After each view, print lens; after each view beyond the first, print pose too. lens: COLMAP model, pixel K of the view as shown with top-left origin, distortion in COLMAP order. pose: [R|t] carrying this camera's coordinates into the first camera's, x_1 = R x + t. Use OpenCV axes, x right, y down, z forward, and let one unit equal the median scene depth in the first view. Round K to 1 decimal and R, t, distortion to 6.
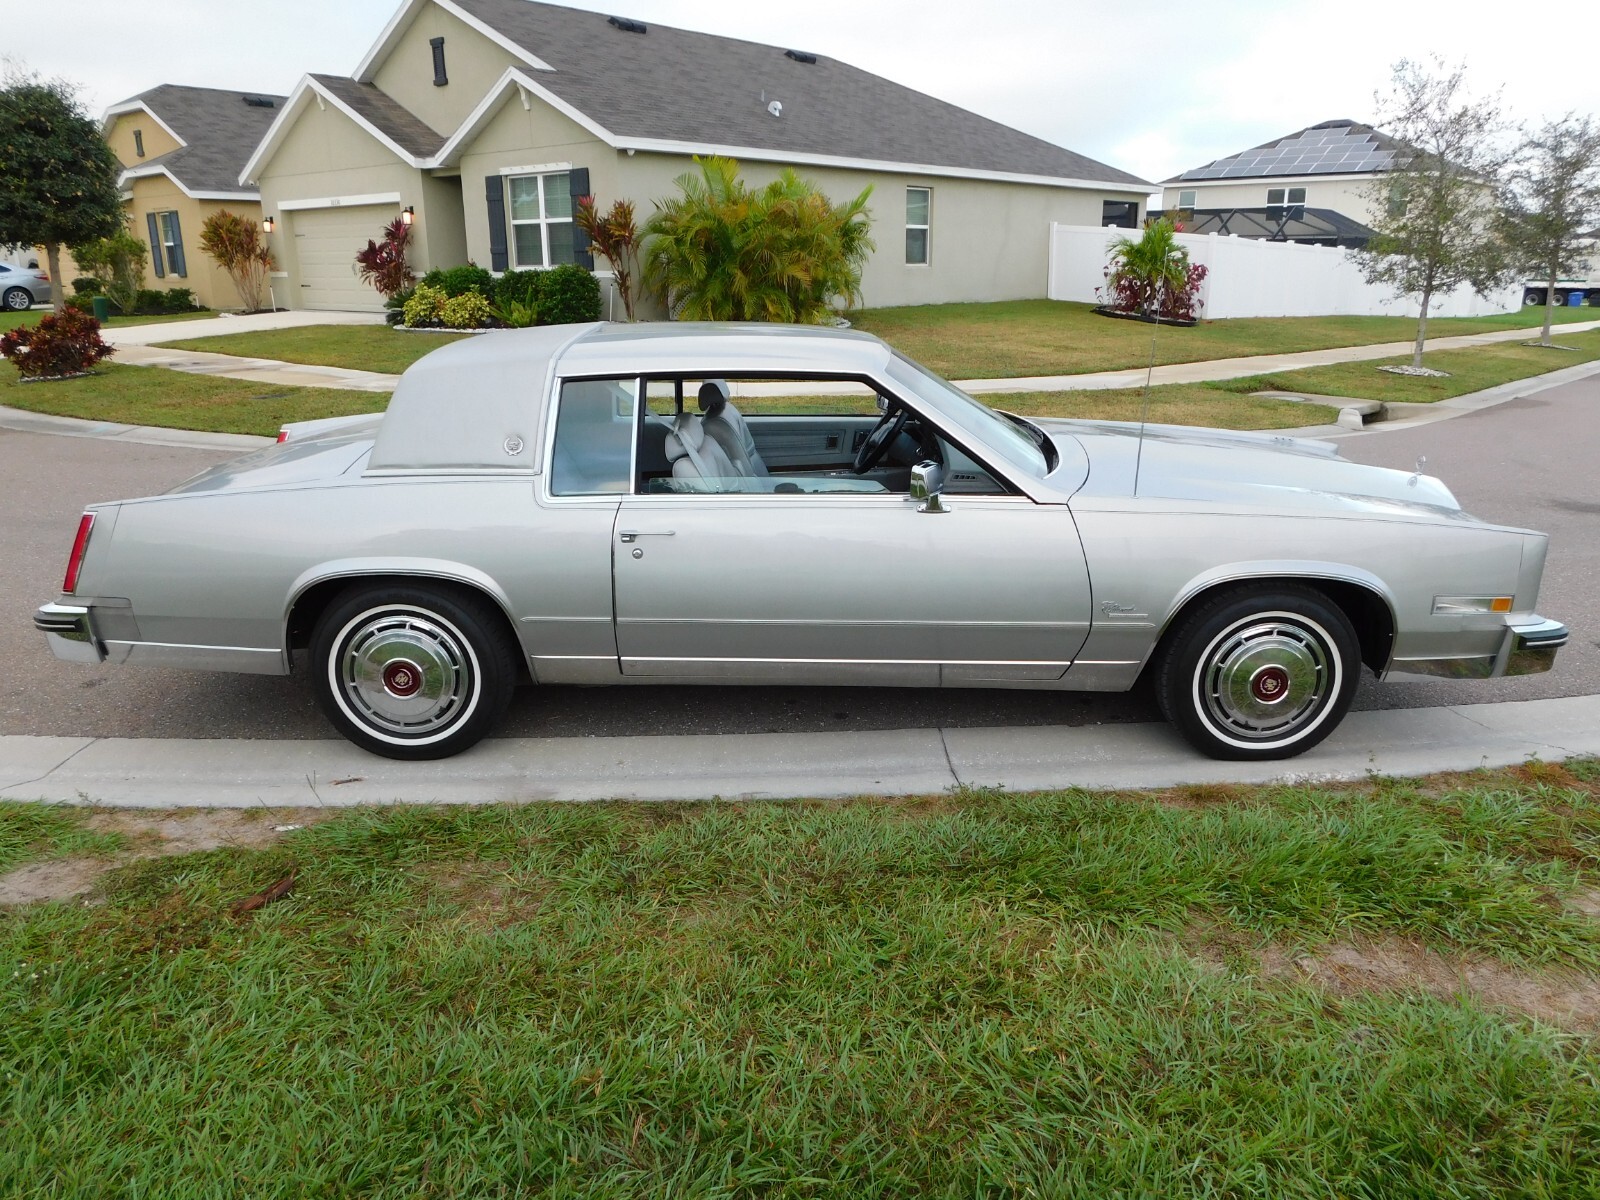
lens RADIAL K [[1211.1, 0, 810.8], [0, 1211.1, 622.3], [0, 0, 1]] dist [-0.019101, 0.029868]
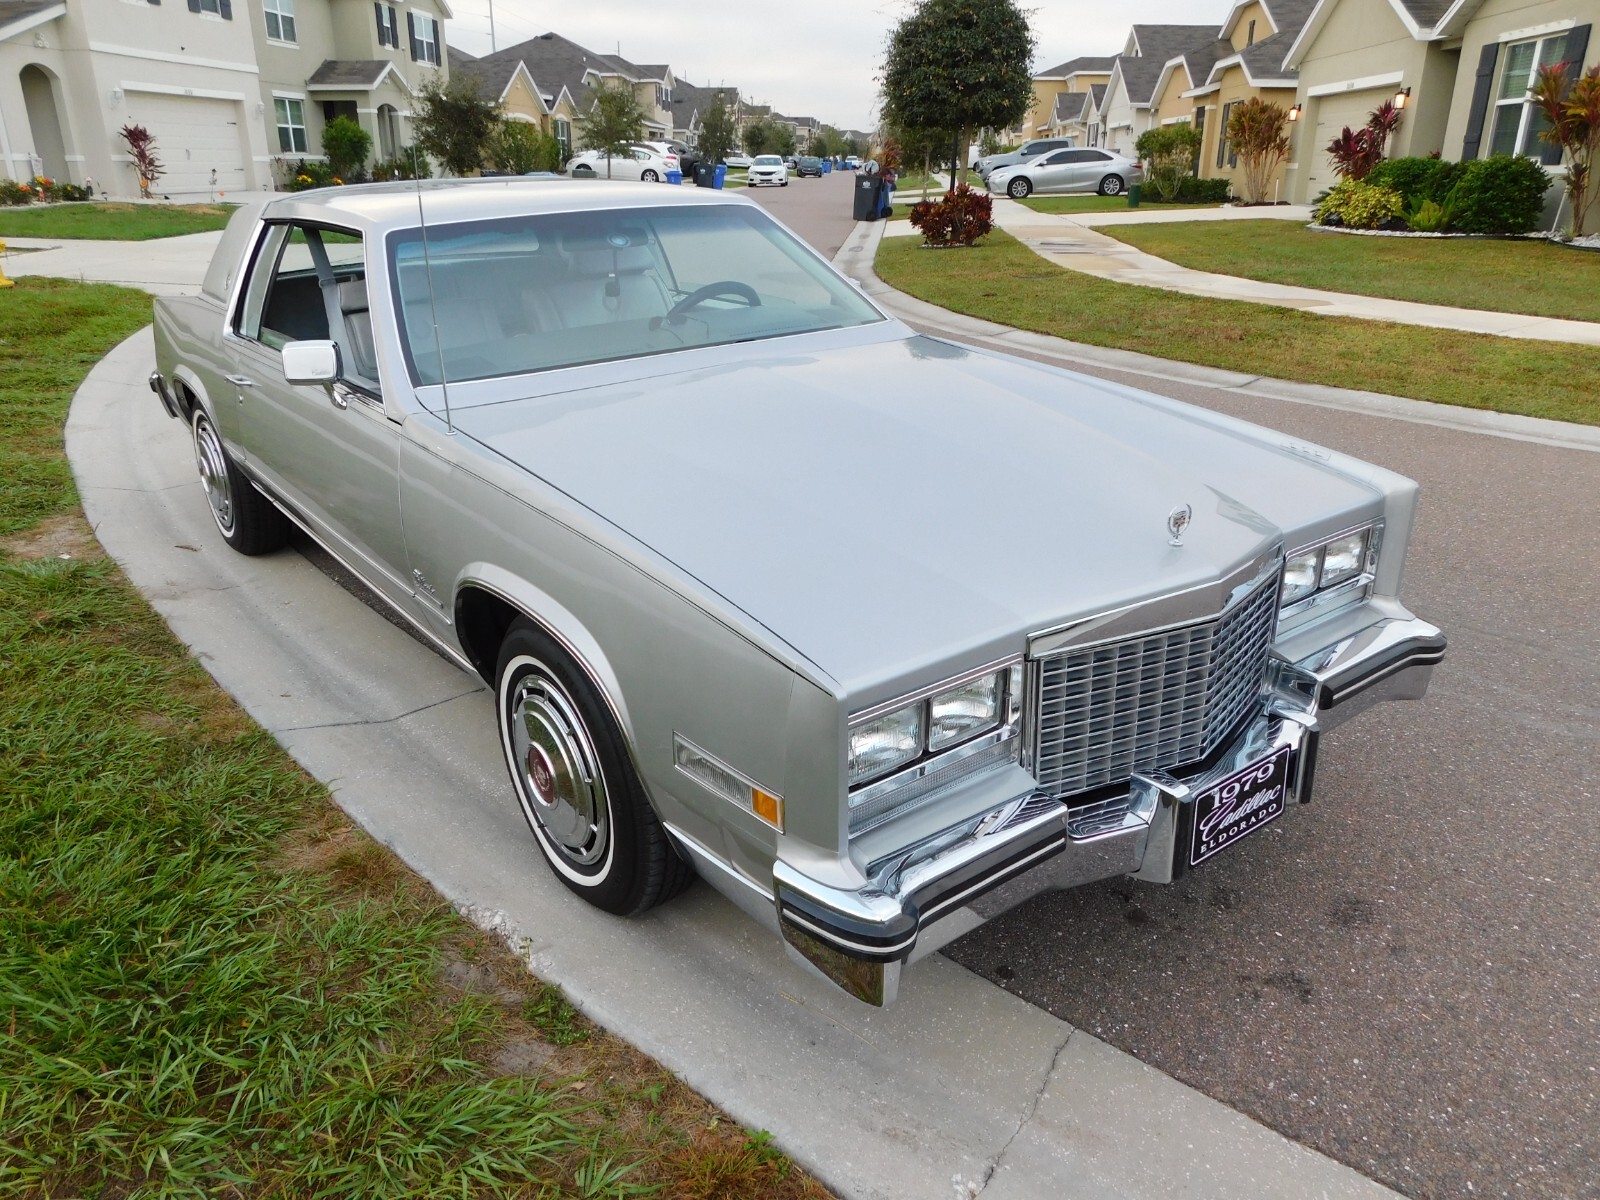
lens RADIAL K [[1211.1, 0, 810.8], [0, 1211.1, 622.3], [0, 0, 1]] dist [-0.019101, 0.029868]
pose [[0.593612, 0.300780, -0.746429, 0.199046], [-0.244877, 0.951055, 0.188493, -0.038884], [0.766590, 0.070892, 0.638212, 0.154049]]
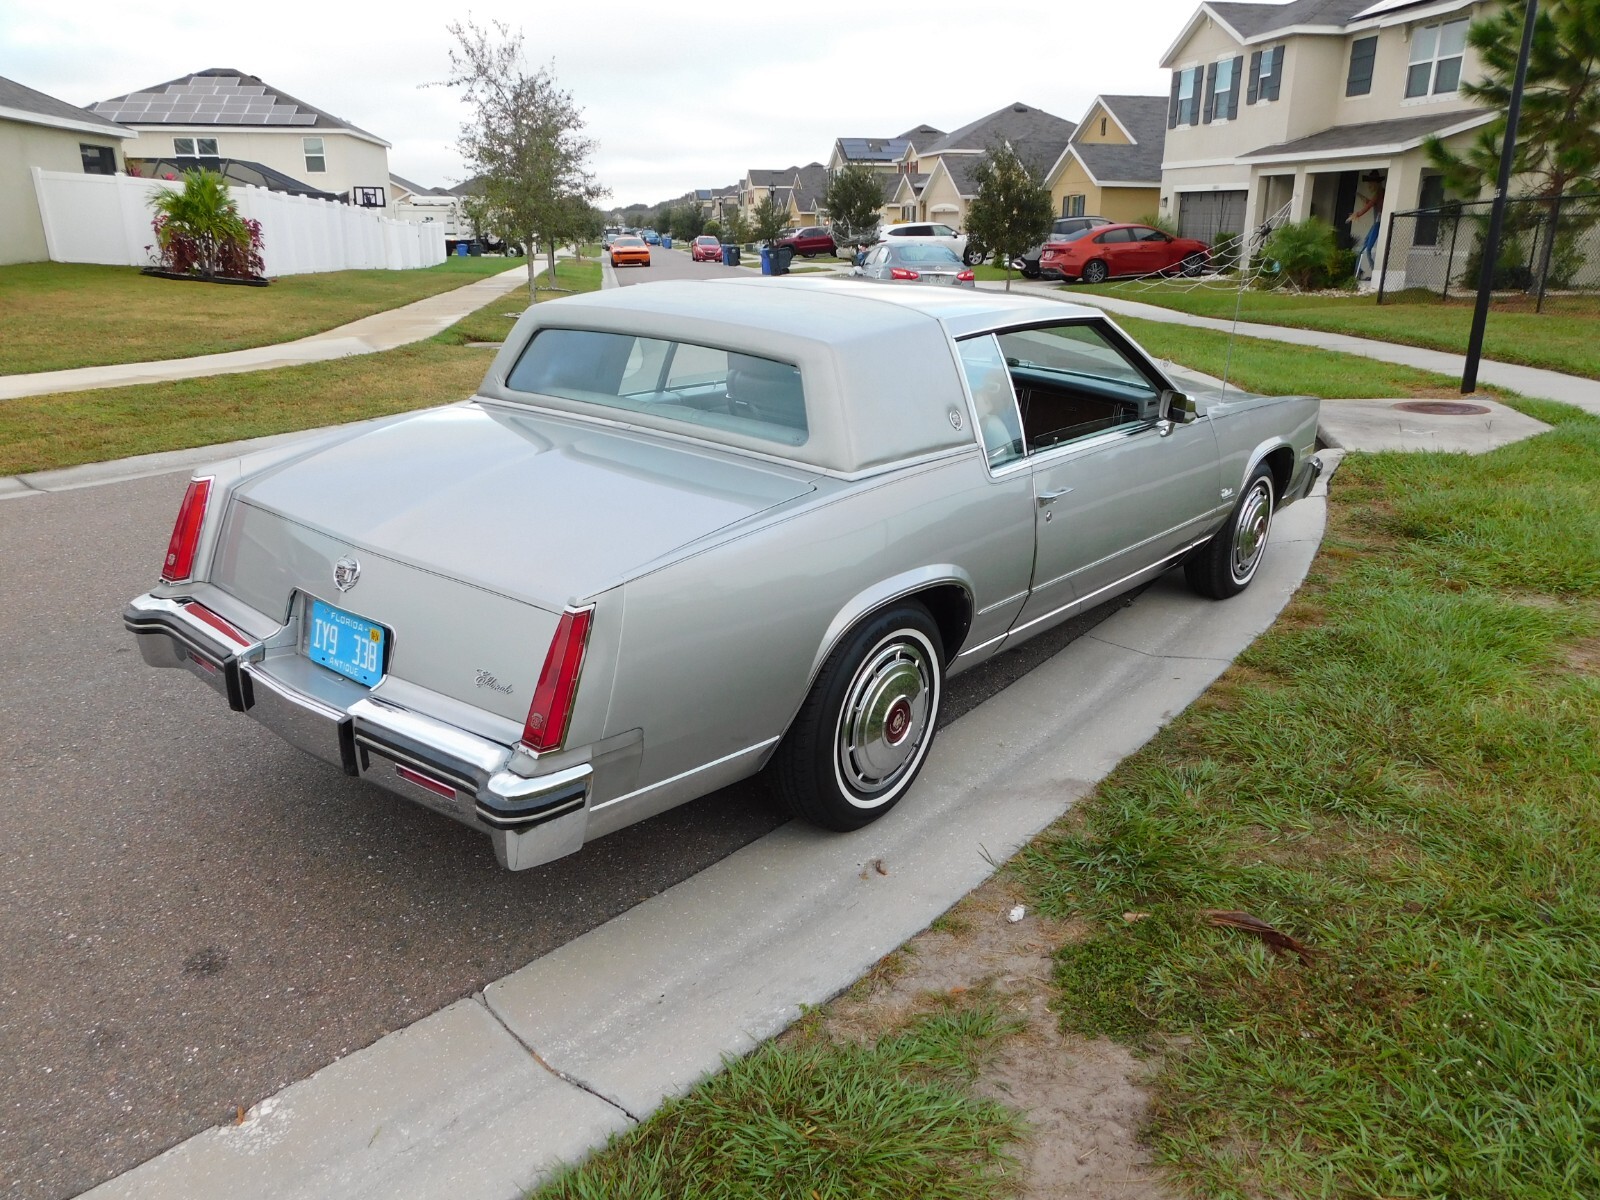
lens RADIAL K [[1211.1, 0, 810.8], [0, 1211.1, 622.3], [0, 0, 1]] dist [-0.019101, 0.029868]
pose [[0.633521, -0.243760, 0.734325, -0.206308], [0.219425, 0.966713, 0.131598, -0.029885], [-0.741960, 0.077759, 0.665920, 0.106594]]
